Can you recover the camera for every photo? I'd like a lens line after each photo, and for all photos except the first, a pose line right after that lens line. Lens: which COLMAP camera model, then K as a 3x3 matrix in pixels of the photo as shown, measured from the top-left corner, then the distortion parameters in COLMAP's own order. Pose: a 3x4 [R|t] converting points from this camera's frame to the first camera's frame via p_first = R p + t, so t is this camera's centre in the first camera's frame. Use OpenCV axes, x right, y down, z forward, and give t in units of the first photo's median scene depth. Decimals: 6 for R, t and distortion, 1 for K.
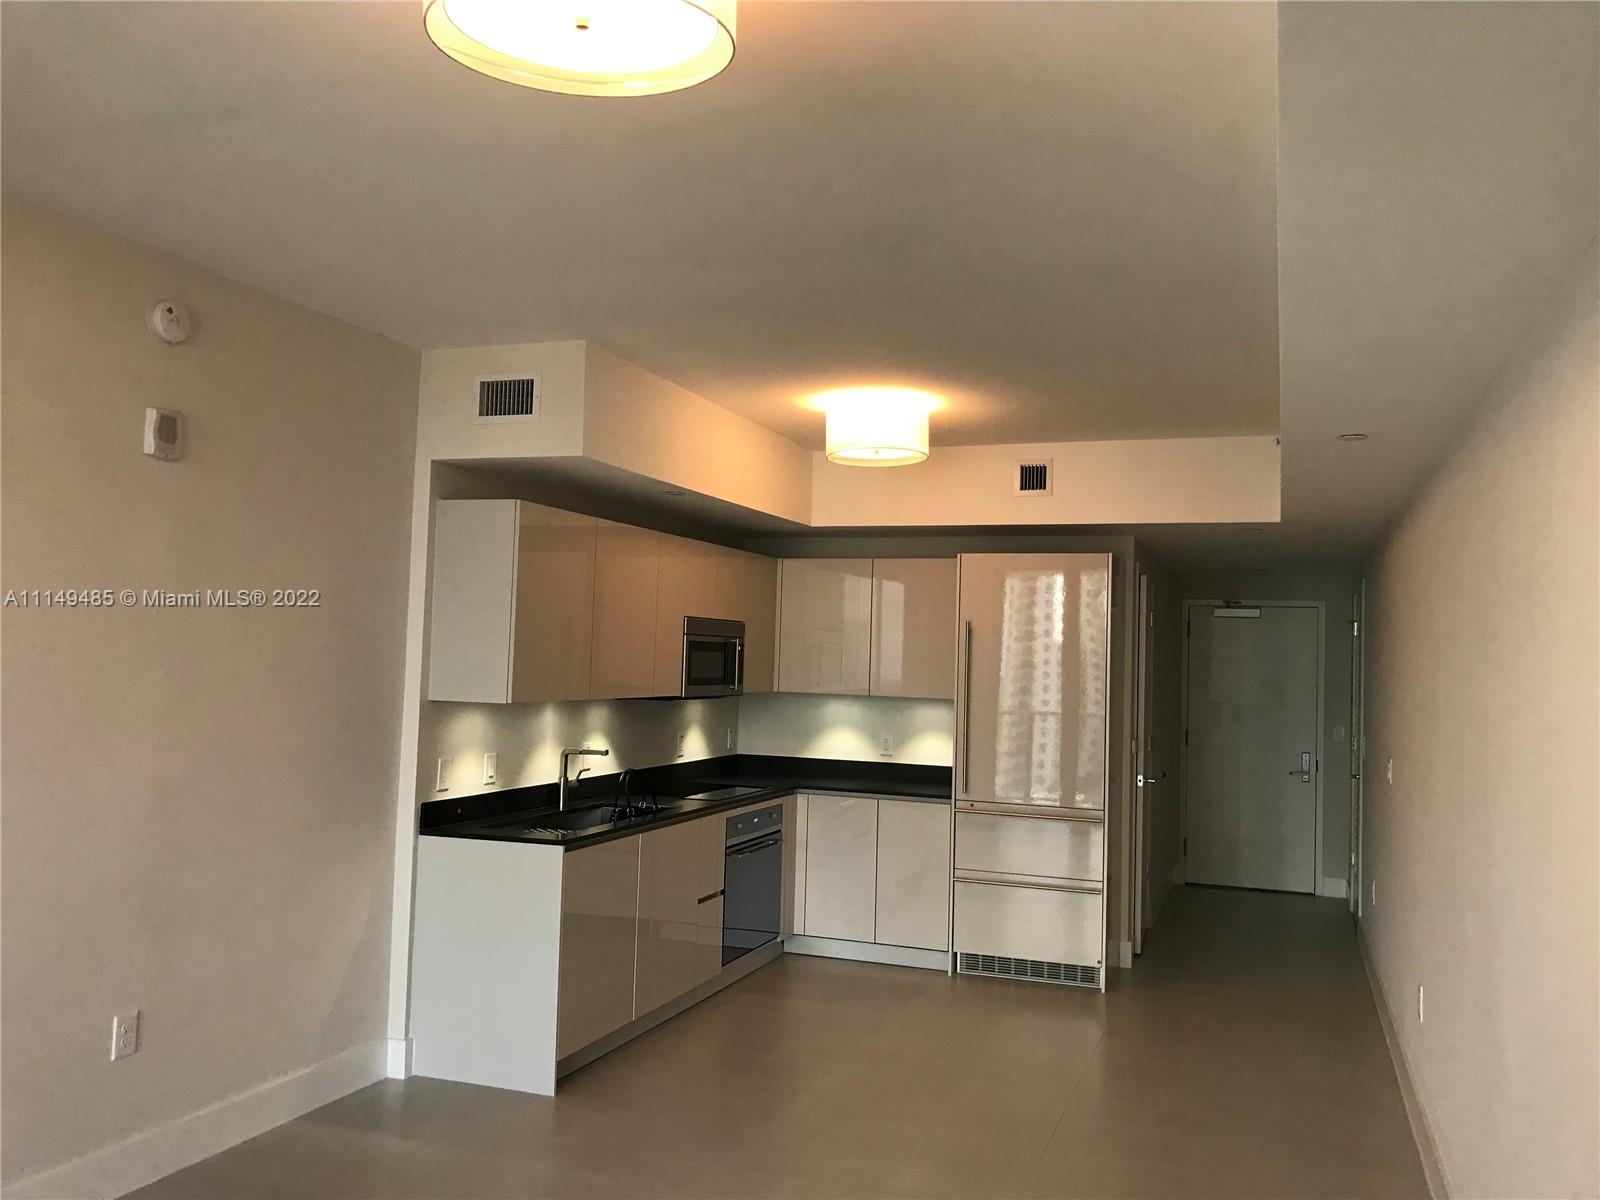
lens RADIAL K [[1326.6, 0, 803.6], [0, 1326.6, 591.2], [0, 0, 1]] dist [0.042526, -0.060726]
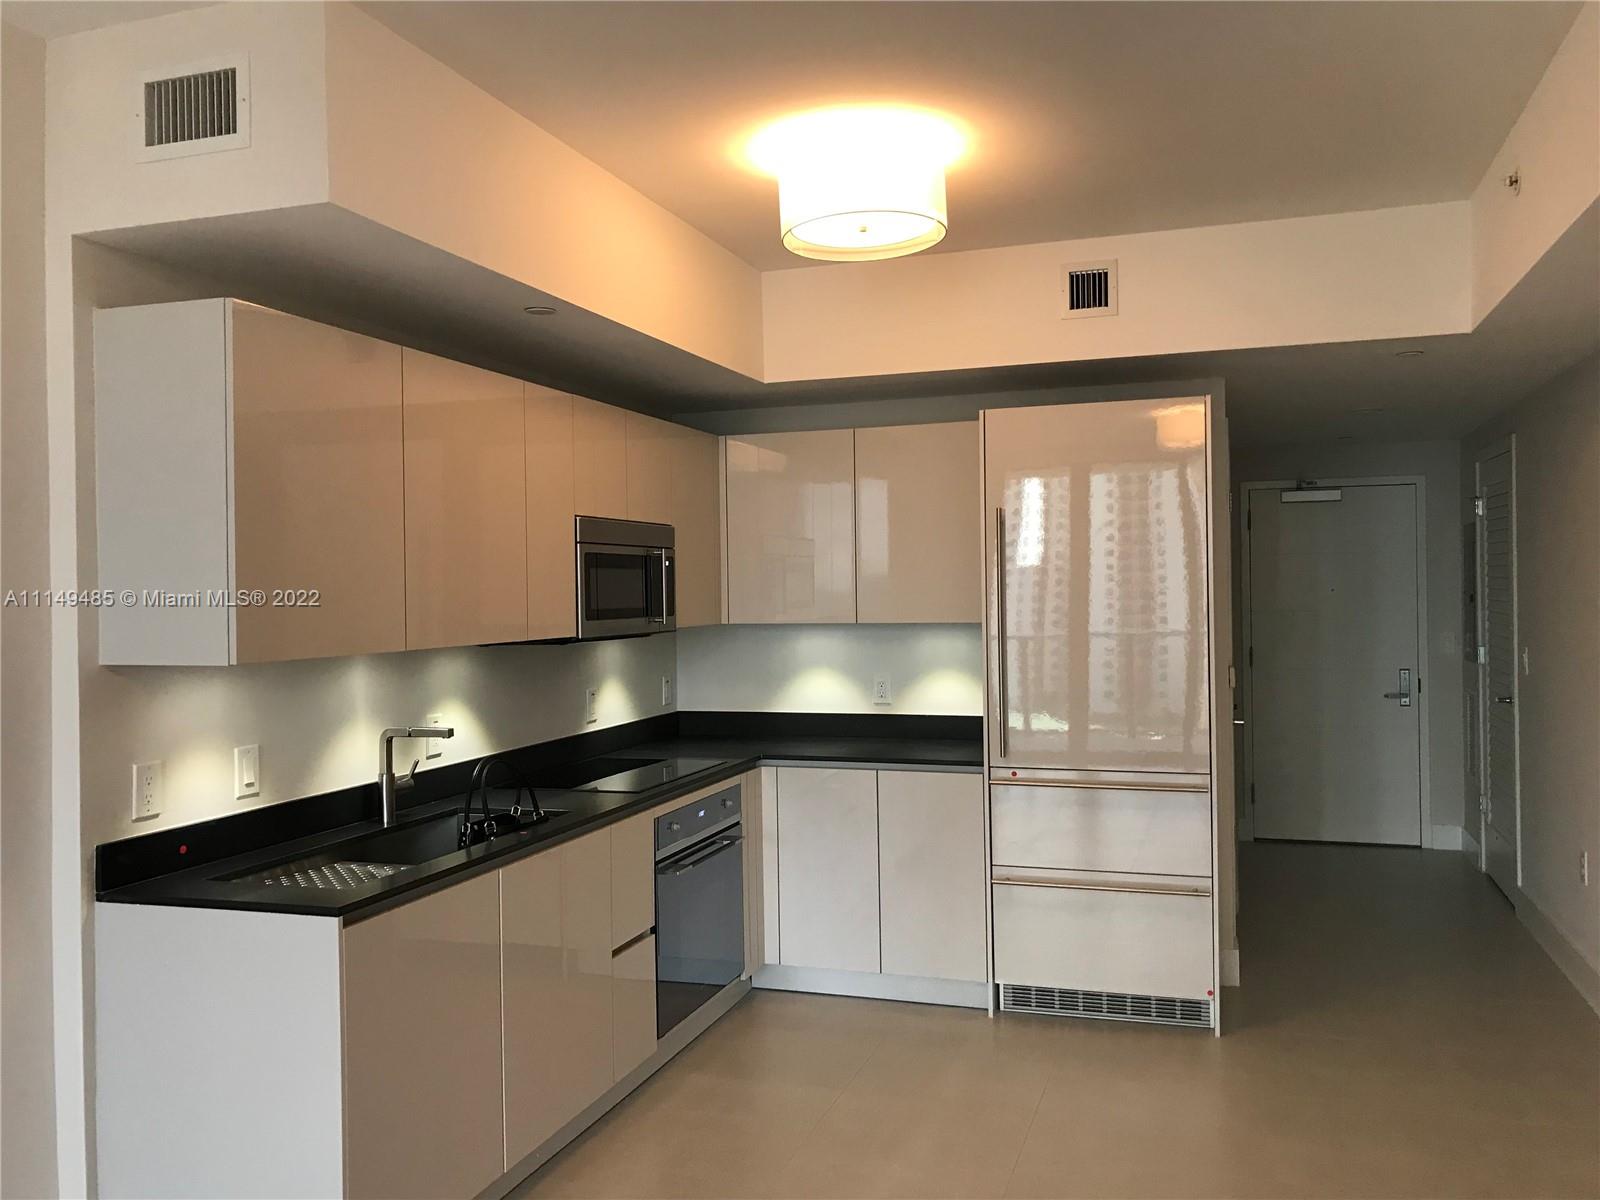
lens RADIAL K [[1326.6, 0, 803.6], [0, 1326.6, 591.2], [0, 0, 1]] dist [0.042526, -0.060726]
pose [[0.998551, -0.045699, 0.028400, 0.002201], [0.044180, 0.997669, 0.052002, 0.025744], [-0.030710, -0.050672, 0.998243, 0.321137]]
